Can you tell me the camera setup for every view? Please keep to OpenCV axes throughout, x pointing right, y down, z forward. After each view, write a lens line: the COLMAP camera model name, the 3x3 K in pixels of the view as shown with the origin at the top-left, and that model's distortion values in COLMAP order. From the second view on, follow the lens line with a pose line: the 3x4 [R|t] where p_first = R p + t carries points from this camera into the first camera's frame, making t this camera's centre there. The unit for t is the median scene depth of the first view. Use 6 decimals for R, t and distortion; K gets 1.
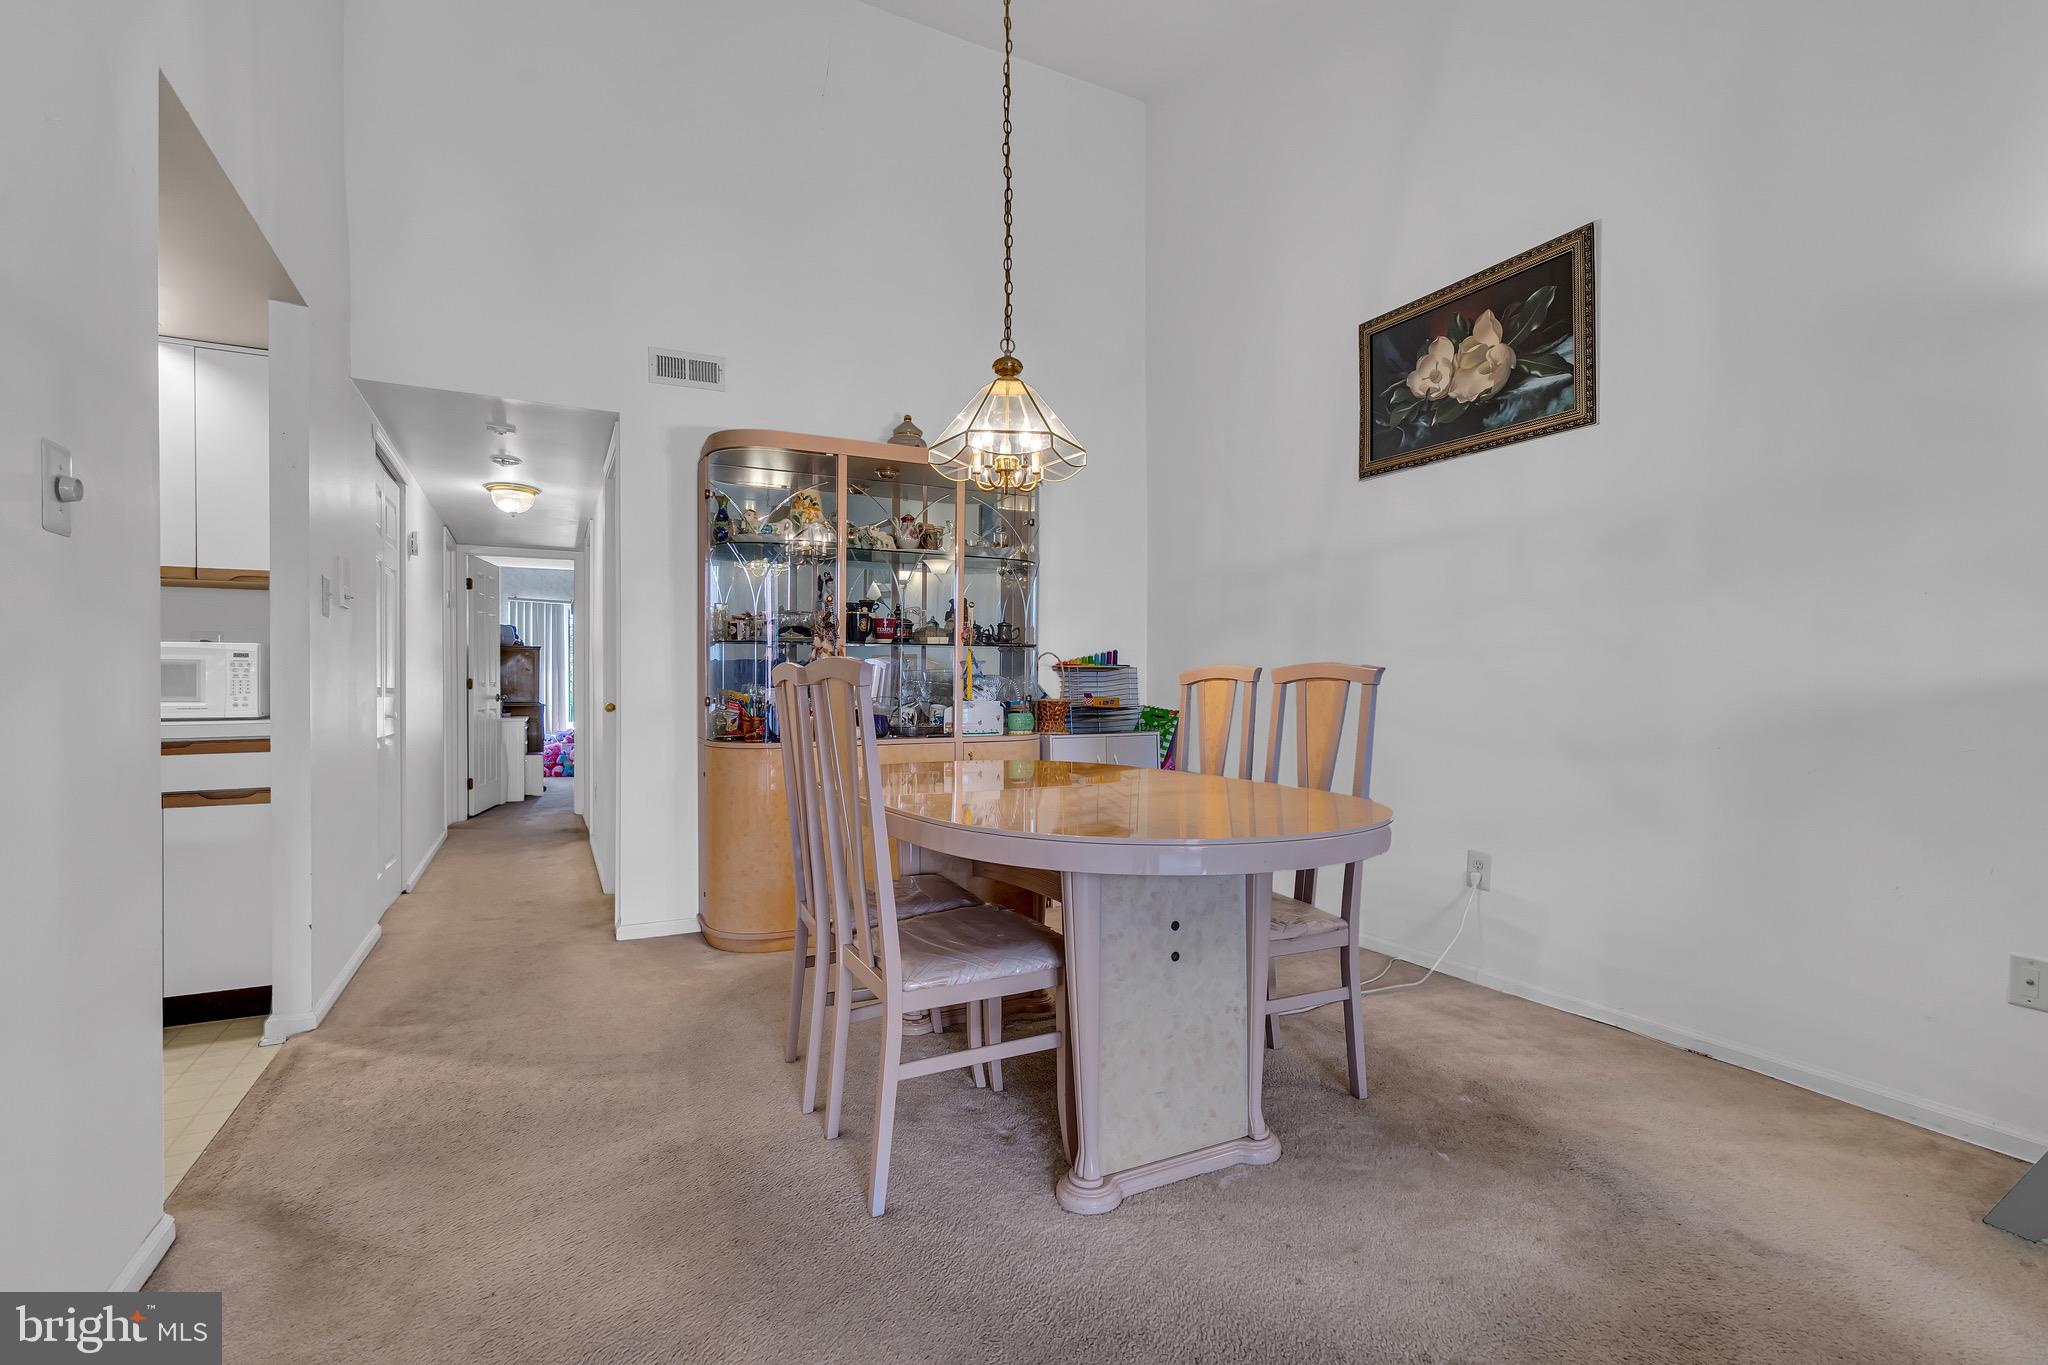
lens RADIAL K [[921.3, 0, 1024.7], [0, 921.3, 686.4], [0, 0, 1]] dist [-0.004680, 0.002208]
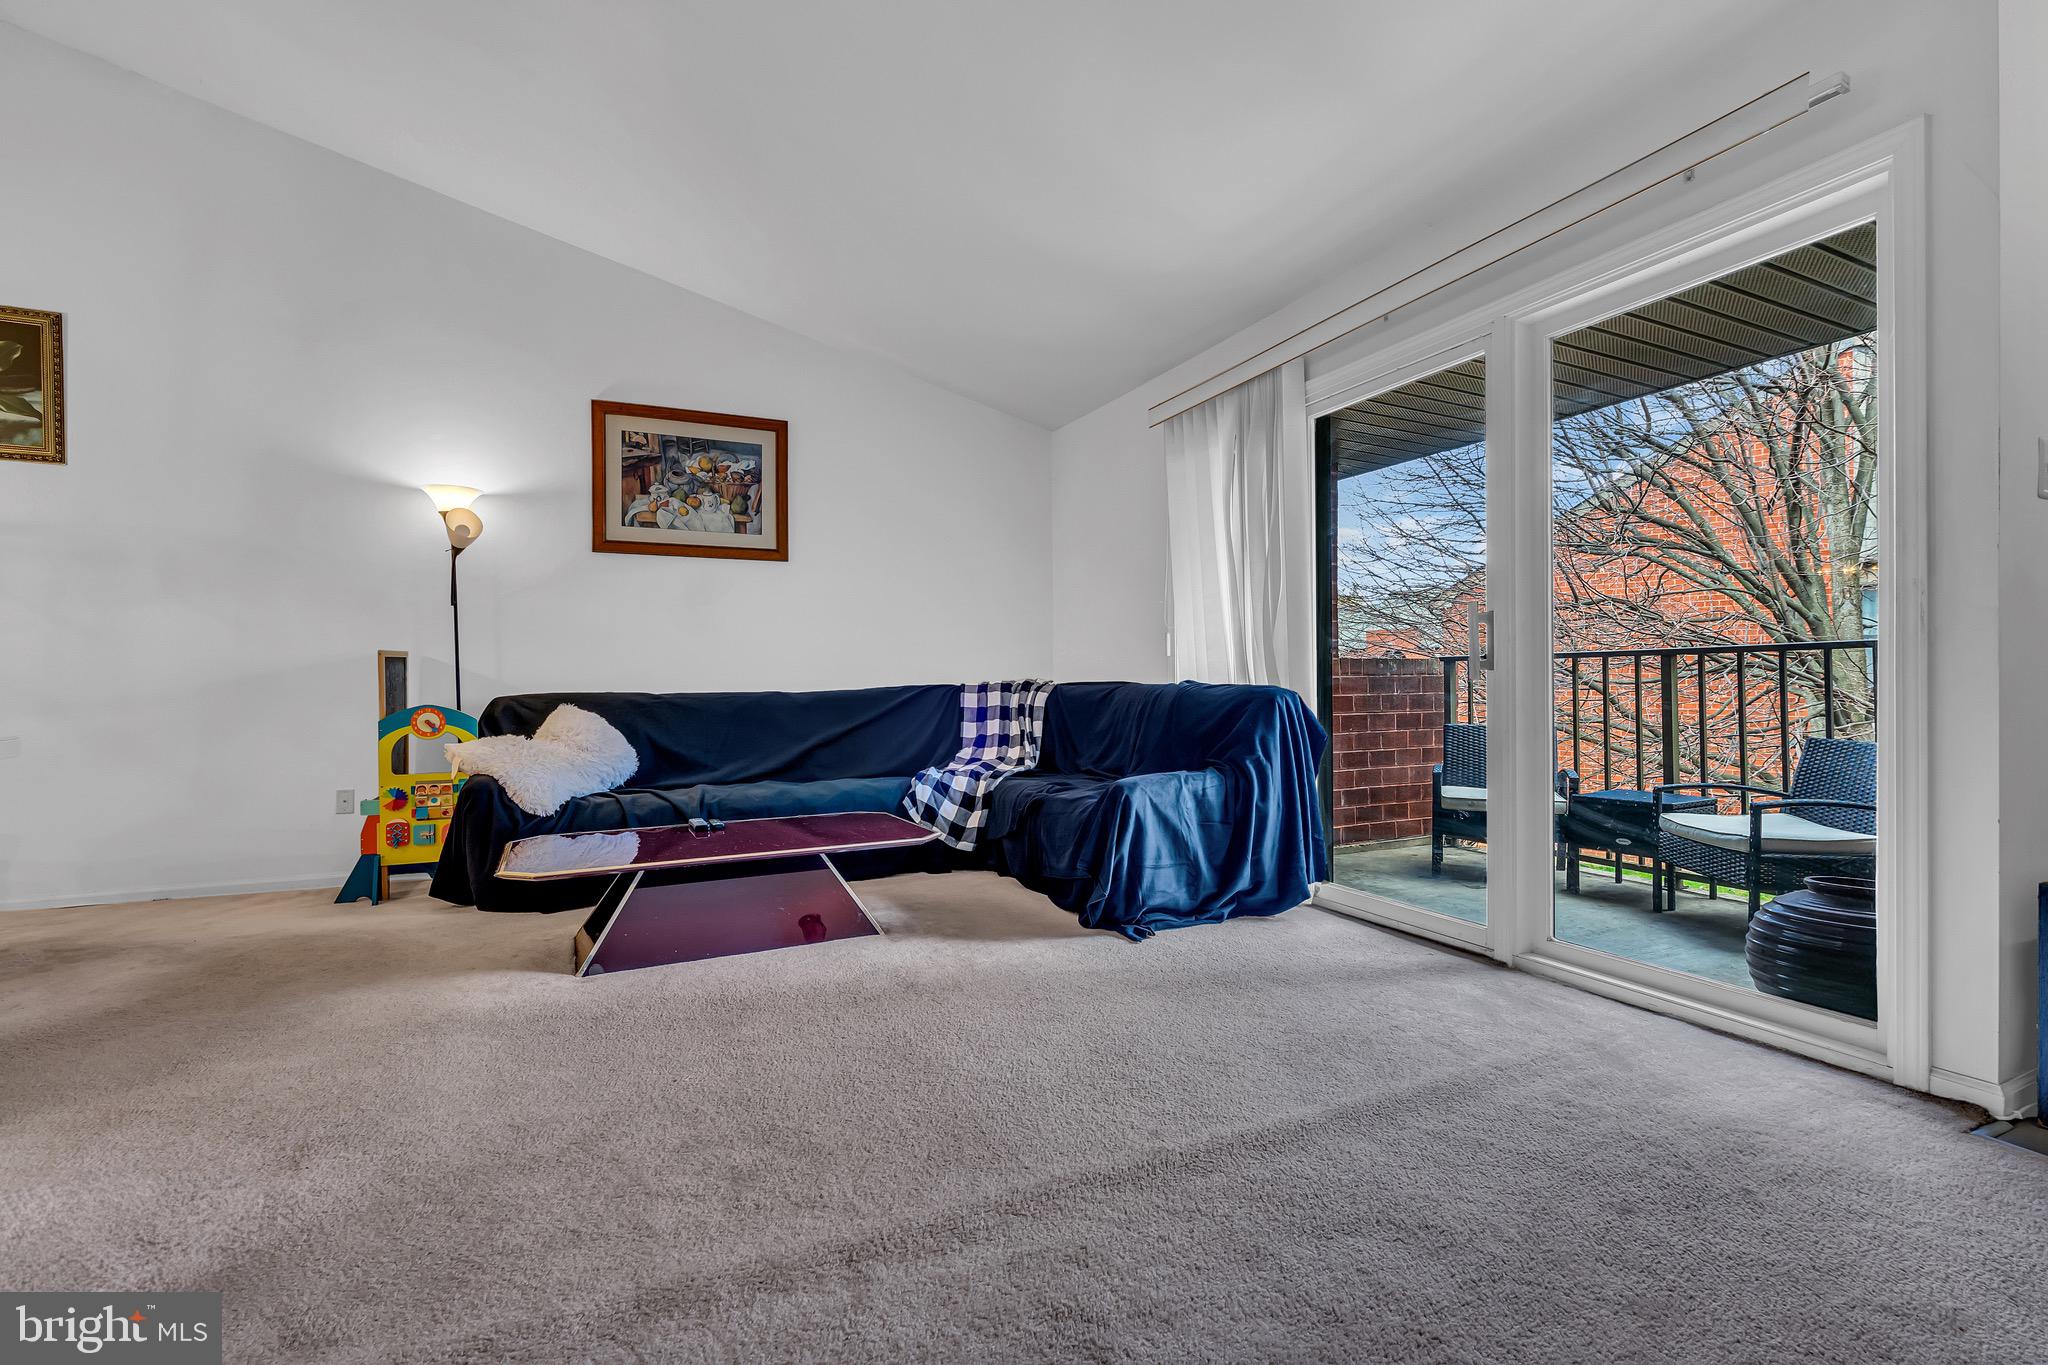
lens RADIAL K [[921.3, 0, 1024.9], [0, 921.3, 682.8], [0, 0, 1]] dist [-0.004680, 0.002208]
pose [[0.045500, -0.001340, 0.998963, -0.585404], [0.007533, 0.999971, 0.000999, 0.038372], [-0.998936, 0.007479, 0.045509, -0.409537]]
